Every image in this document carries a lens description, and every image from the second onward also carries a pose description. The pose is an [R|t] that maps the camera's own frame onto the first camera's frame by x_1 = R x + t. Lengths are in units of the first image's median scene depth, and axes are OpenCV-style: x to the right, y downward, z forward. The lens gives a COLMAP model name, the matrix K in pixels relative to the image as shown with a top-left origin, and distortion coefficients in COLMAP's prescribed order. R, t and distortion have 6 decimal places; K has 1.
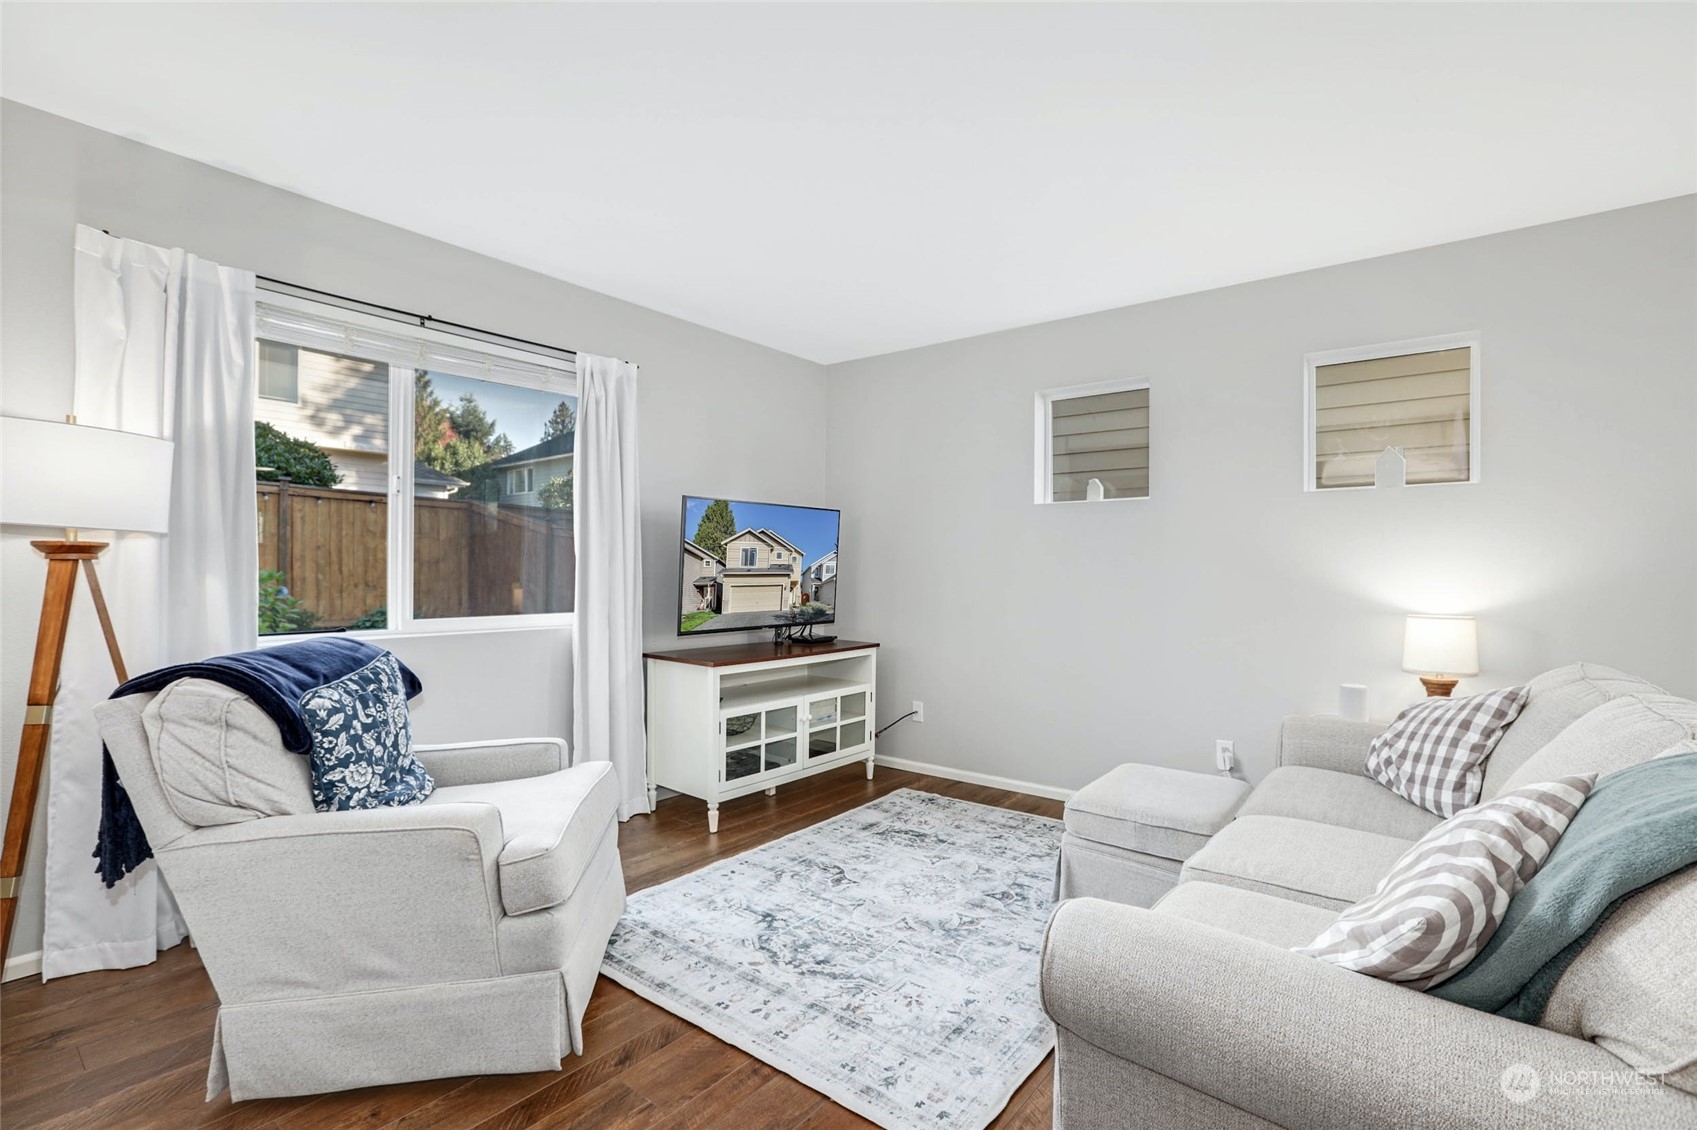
lens RADIAL K [[777.8, 0, 853.8], [0, 777.8, 571.9], [0, 0, 1]] dist [-0.036572, 0.011876]
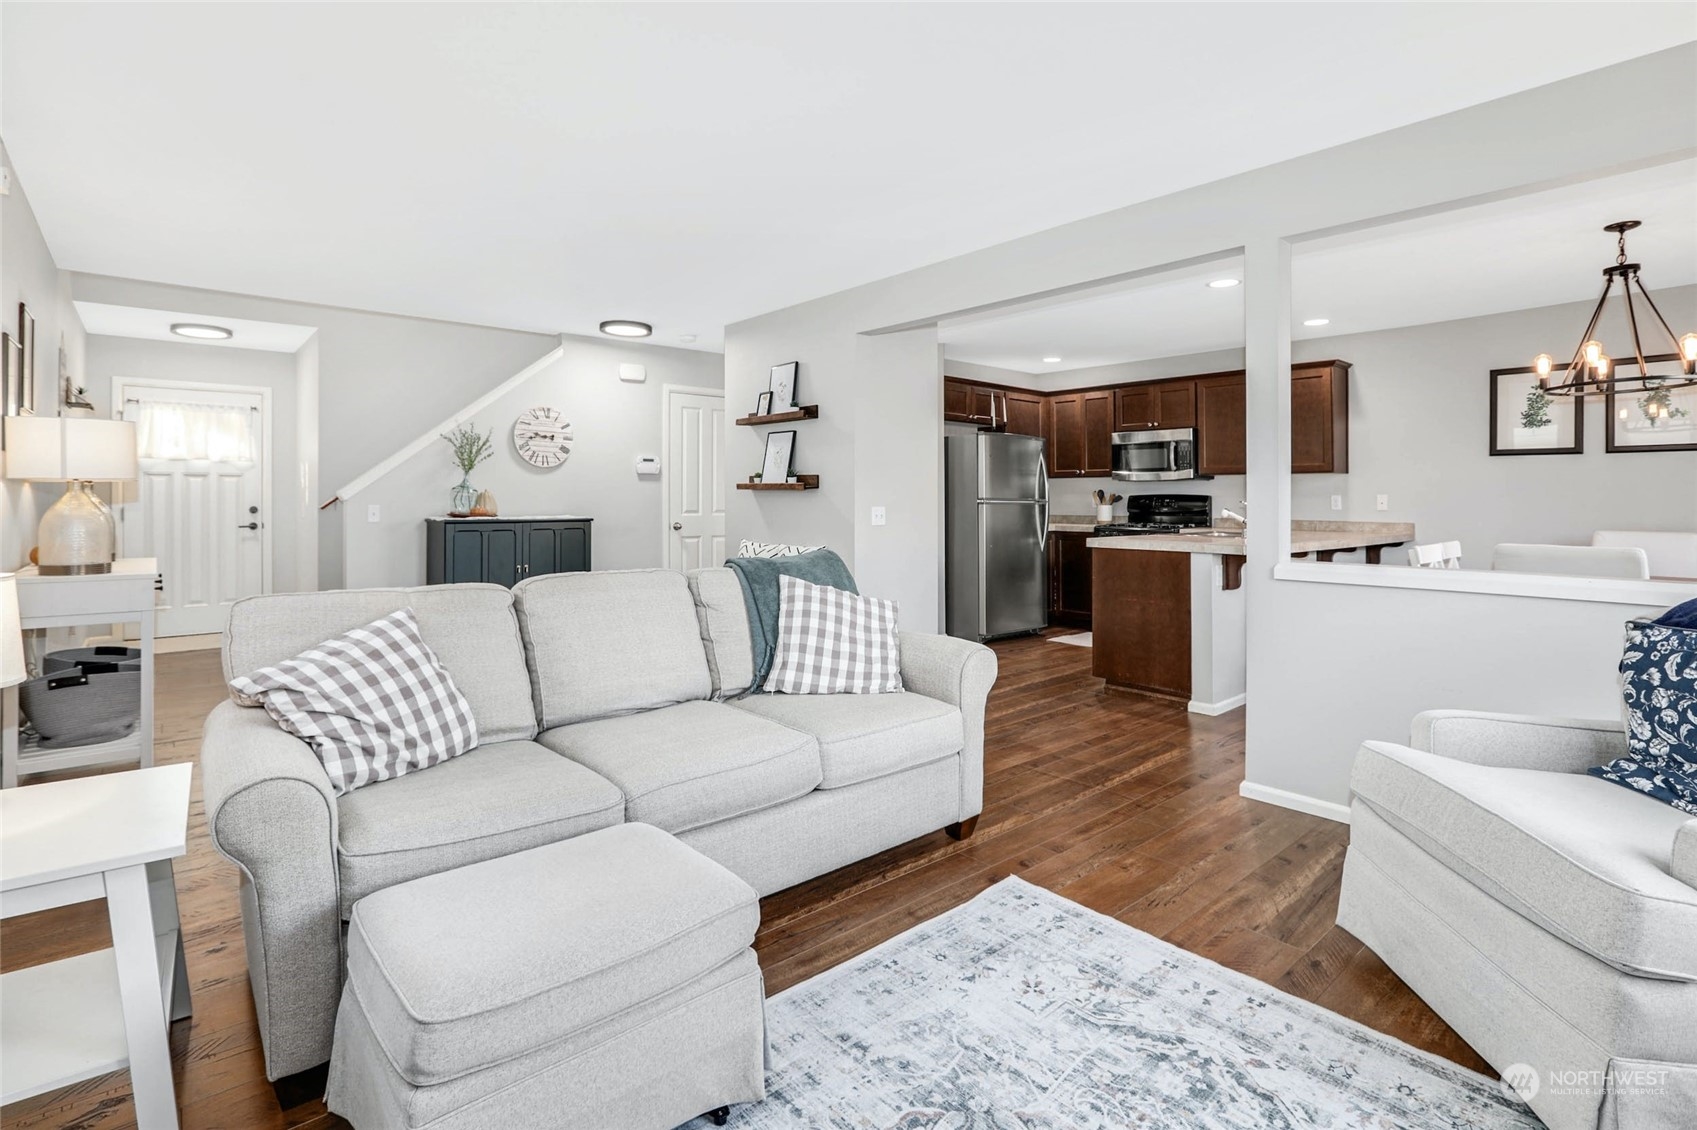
lens RADIAL K [[837.2, 0, 863.5], [0, 837.2, 490.9], [0, 0, 1]] dist [-0.029057, 0.004617]
pose [[-0.984973, -0.008572, 0.172496, 0.105421], [-0.010345, 0.999902, -0.009383, -0.000044], [-0.172399, -0.011027, -0.984965, 1.898213]]
